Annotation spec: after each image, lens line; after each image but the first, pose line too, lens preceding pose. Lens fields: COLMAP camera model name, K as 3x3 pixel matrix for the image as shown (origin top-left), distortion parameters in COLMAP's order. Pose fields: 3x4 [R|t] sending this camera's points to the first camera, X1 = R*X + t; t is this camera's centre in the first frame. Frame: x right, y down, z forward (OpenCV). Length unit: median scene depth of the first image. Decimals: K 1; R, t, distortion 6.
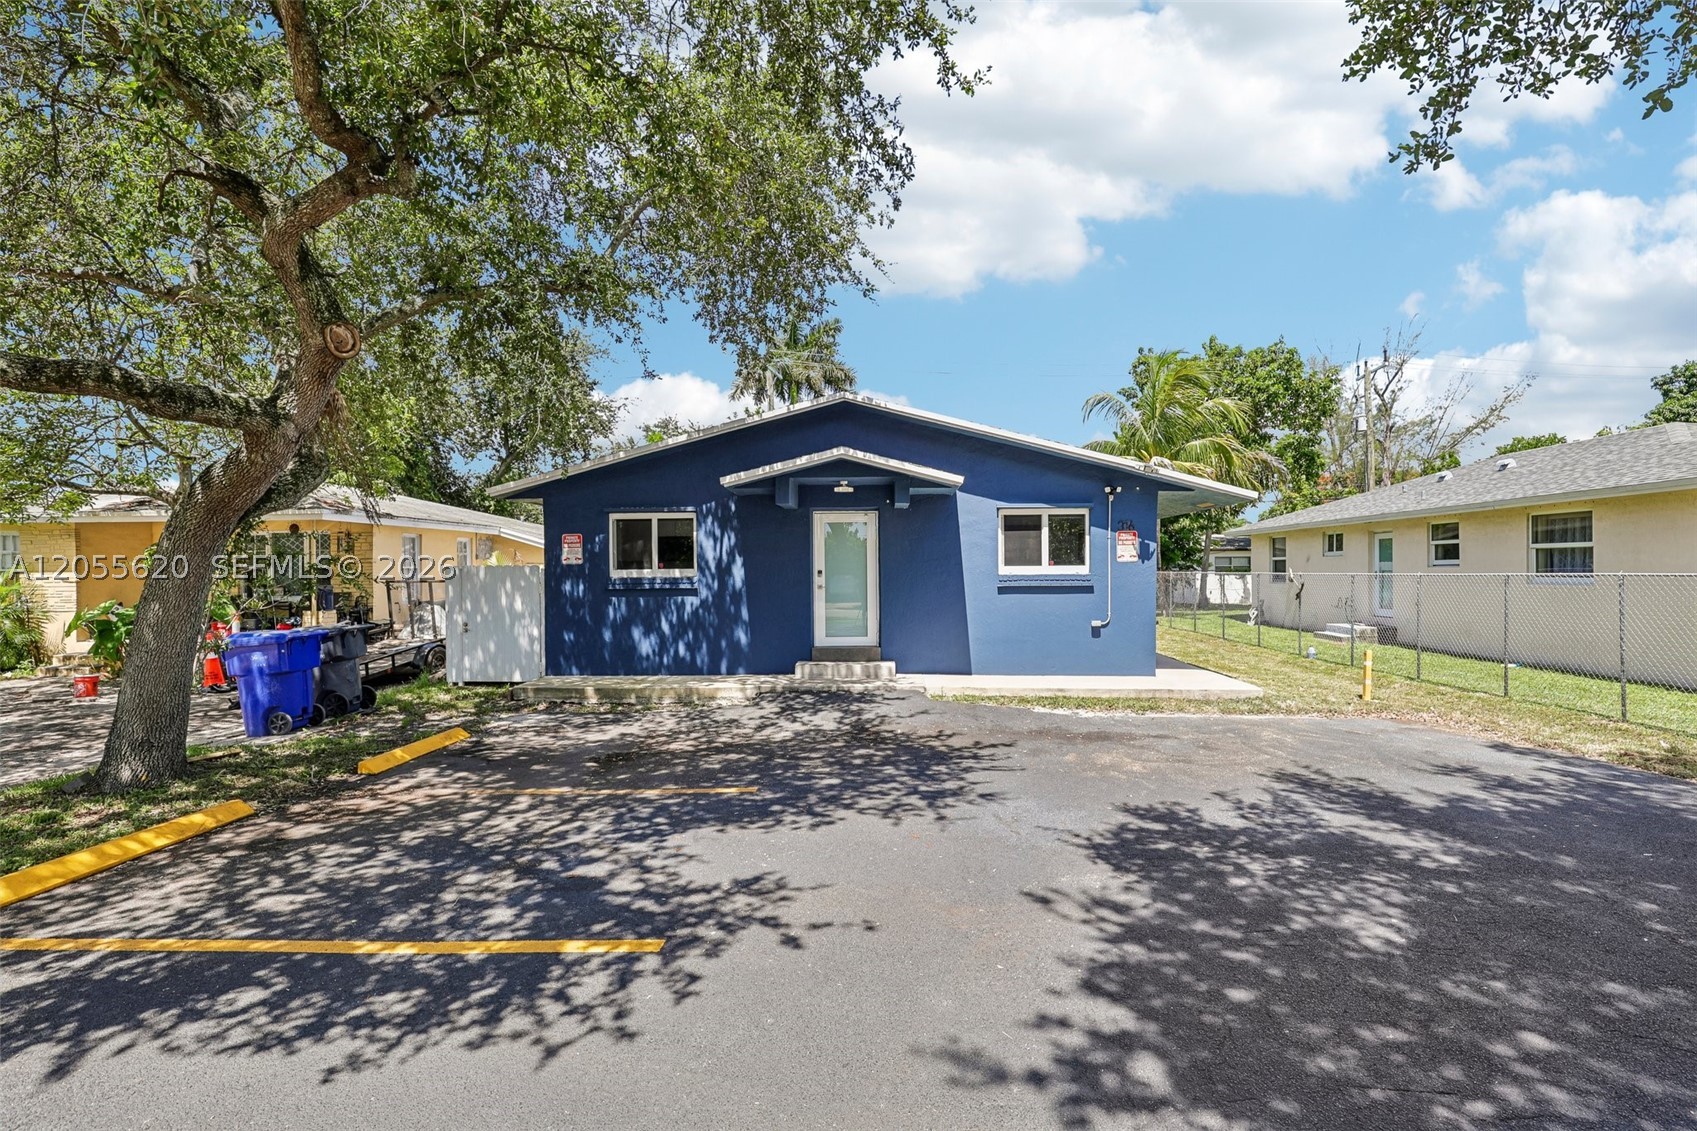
lens RADIAL K [[774.9, 0, 859.8], [0, 774.9, 571.0], [0, 0, 1]] dist [-0.043516, 0.008634]
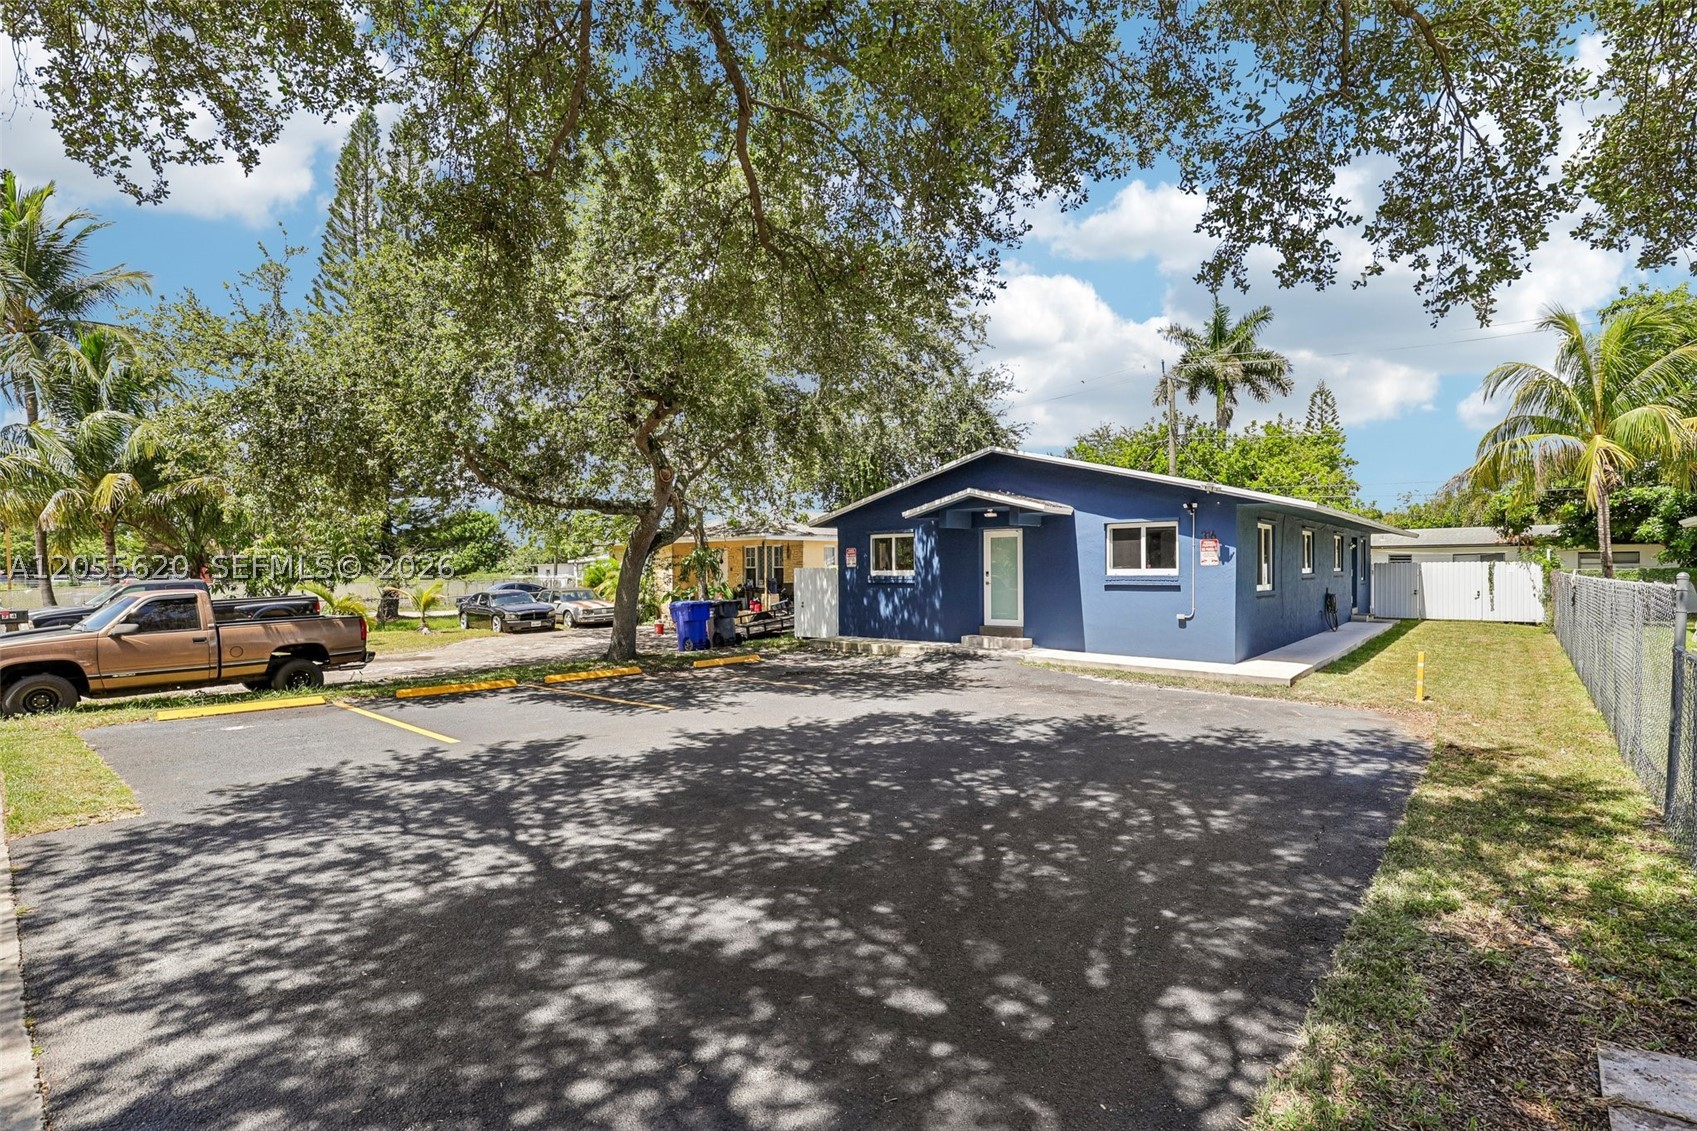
lens RADIAL K [[774.9, 0, 859.8], [0, 774.9, 571.0], [0, 0, 1]] dist [-0.043516, 0.008634]
pose [[0.779823, 0.003515, -0.625990, 0.659821], [-0.002740, 0.999994, 0.002202, -0.004522], [0.625994, -0.000002, 0.779828, -0.249752]]
